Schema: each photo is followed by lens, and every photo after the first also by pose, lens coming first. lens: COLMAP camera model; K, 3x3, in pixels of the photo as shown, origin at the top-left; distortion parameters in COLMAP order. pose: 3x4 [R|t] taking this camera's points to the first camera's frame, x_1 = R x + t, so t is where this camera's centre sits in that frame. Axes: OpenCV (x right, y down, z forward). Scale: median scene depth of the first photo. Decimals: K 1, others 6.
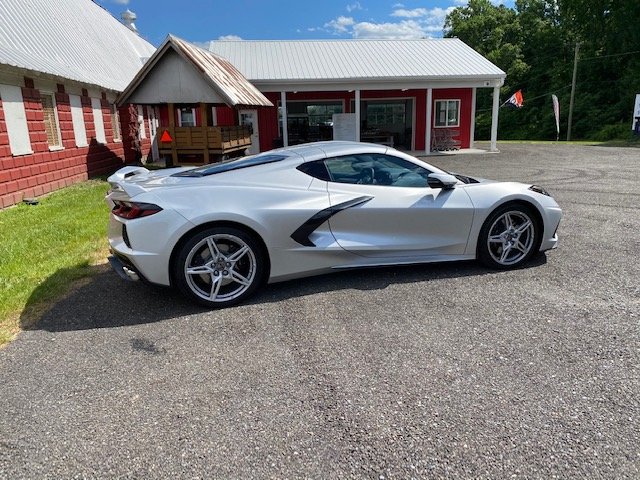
lens RADIAL K [[480.2, 0, 316.5], [0, 480.2, 240.6], [0, 0, 1]] dist [0.035636, -0.045607]
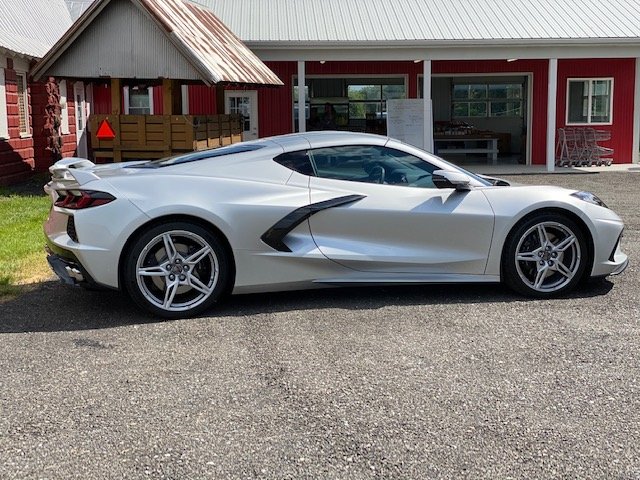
lens RADIAL K [[937.6, 0, 320.0], [0, 937.6, 240.0], [0, 0, 1]] dist [0.038168, 0.158149]
pose [[0.997845, 0.026608, -0.059980, 0.125857], [-0.032927, 0.993719, -0.106954, 0.142771], [0.056757, 0.108699, 0.992453, -0.533946]]
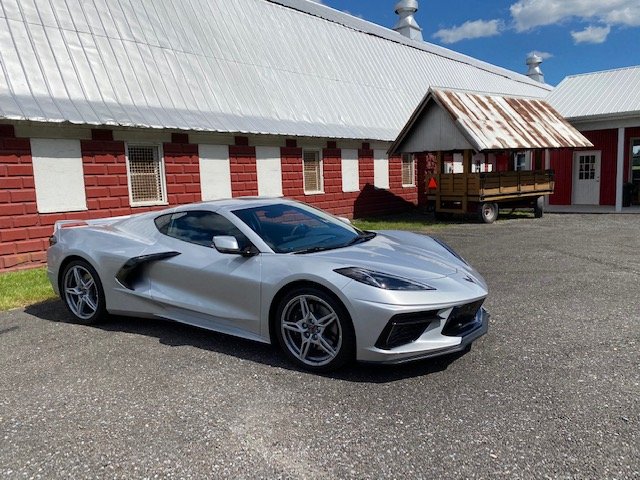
lens RADIAL K [[480.2, 0, 316.5], [0, 480.2, 240.6], [0, 0, 1]] dist [0.035636, -0.045607]
pose [[0.657813, 0.098154, -0.746758, 0.965416], [-0.160140, 0.987029, -0.011331, -0.138250], [0.735960, 0.127040, 0.664999, 0.484543]]
